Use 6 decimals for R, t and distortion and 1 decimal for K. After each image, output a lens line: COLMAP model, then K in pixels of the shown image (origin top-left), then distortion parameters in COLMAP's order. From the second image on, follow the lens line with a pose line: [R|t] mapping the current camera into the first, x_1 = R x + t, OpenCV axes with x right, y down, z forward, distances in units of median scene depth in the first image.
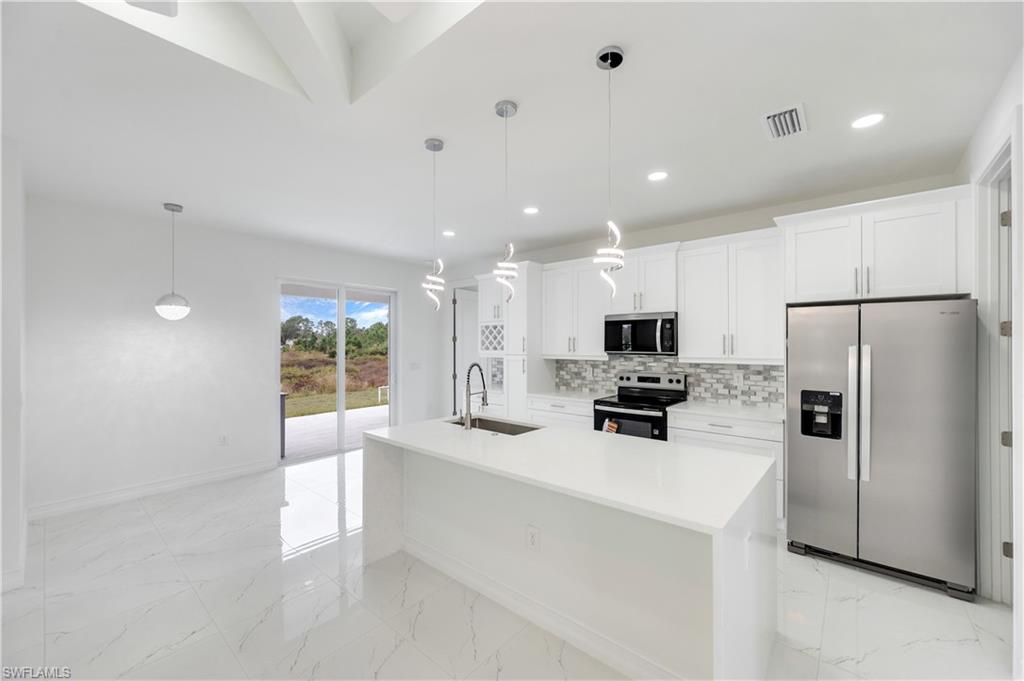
lens RADIAL K [[402.9, 0, 510.8], [0, 402.9, 343.1], [0, 0, 1]] dist [-0.009717, -0.000481]
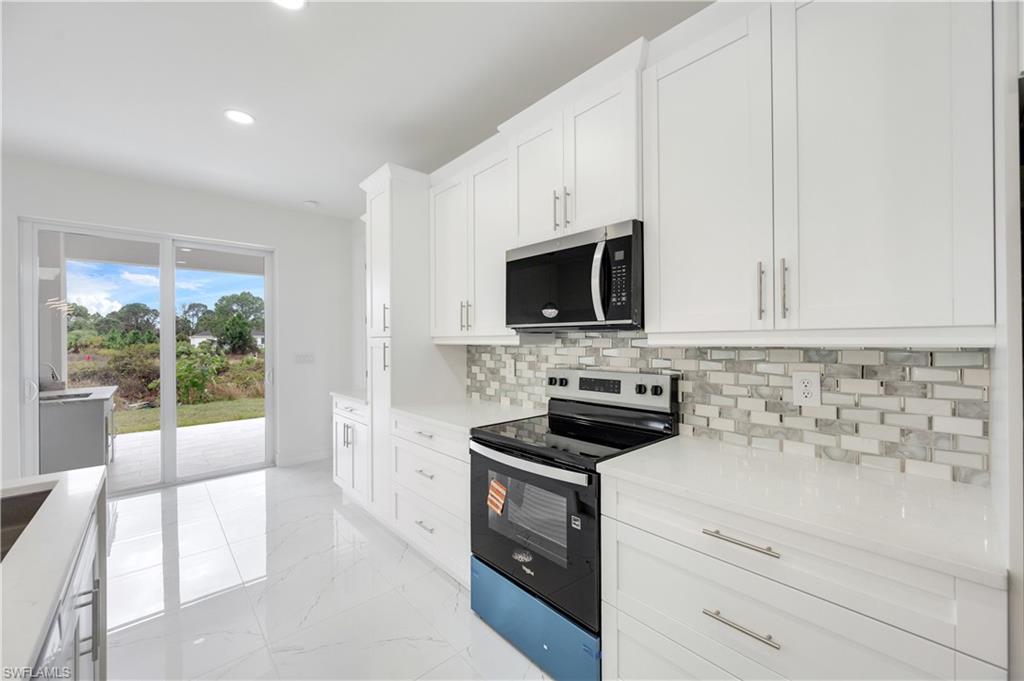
lens RADIAL K [[402.9, 0, 513.9], [0, 402.9, 339.0], [0, 0, 1]] dist [-0.009717, -0.000481]
pose [[0.992033, -0.007136, -0.125774, 0.318389], [0.007331, 0.999973, 0.001087, 0.038325], [0.125763, -0.002001, 0.992058, 0.550861]]
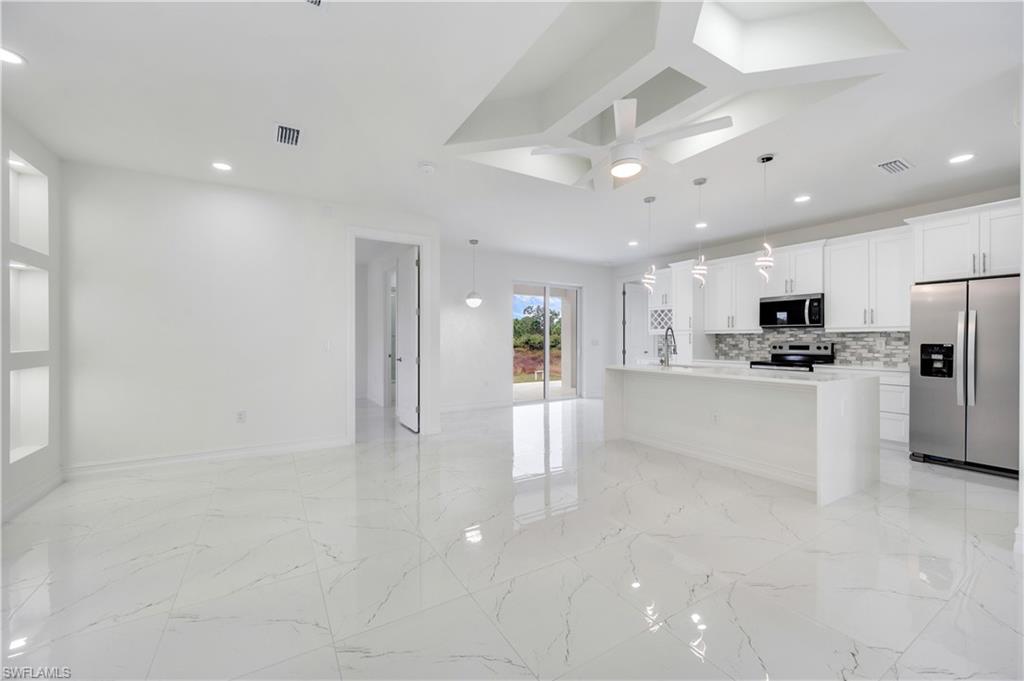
lens RADIAL K [[402.9, 0, 507.4], [0, 402.9, 340.4], [0, 0, 1]] dist [-0.009717, -0.000481]
pose [[0.947480, 0.003156, -0.319800, -0.132764], [-0.002127, 0.999991, 0.003566, 0.068870], [0.319809, -0.002699, 0.947478, -0.522039]]
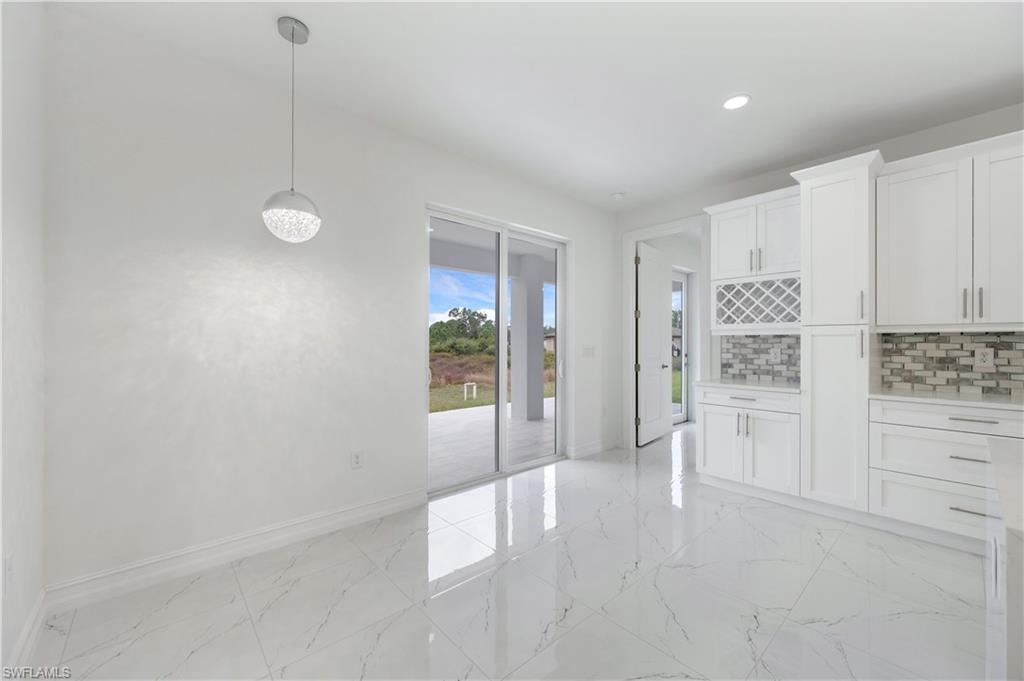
lens RADIAL K [[402.9, 0, 505.4], [0, 402.9, 344.2], [0, 0, 1]] dist [-0.009717, -0.000481]
pose [[0.989387, 0.003951, -0.145248, -0.427462], [-0.003498, 0.999988, 0.003374, 0.065876], [0.145260, -0.002830, 0.989390, 0.451555]]
